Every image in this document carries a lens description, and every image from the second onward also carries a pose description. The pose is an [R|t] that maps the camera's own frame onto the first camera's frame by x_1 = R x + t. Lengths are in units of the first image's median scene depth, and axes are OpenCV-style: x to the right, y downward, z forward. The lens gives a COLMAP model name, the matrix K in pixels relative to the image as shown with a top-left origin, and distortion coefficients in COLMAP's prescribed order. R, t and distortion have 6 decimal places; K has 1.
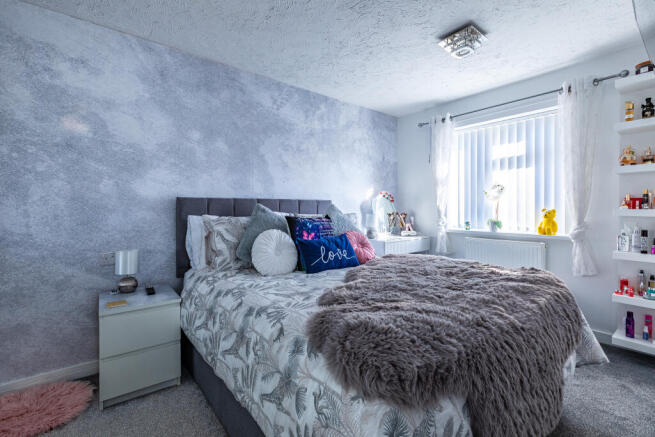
lens RADIAL K [[300.9, 0, 327.1], [0, 300.9, 215.4], [0, 0, 1]] dist [0.004169, -0.001113]
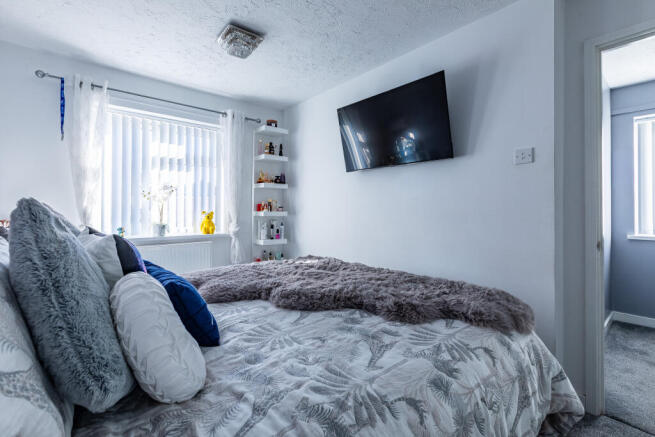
lens RADIAL K [[300.9, 0, 320.7], [0, 300.9, 205.9], [0, 0, 1]] dist [0.004169, -0.001113]
pose [[-0.035432, 0.014089, 0.999273, -0.425237], [0.019263, 0.999724, -0.013412, -0.018558], [-0.999186, 0.018773, -0.035693, 0.622232]]
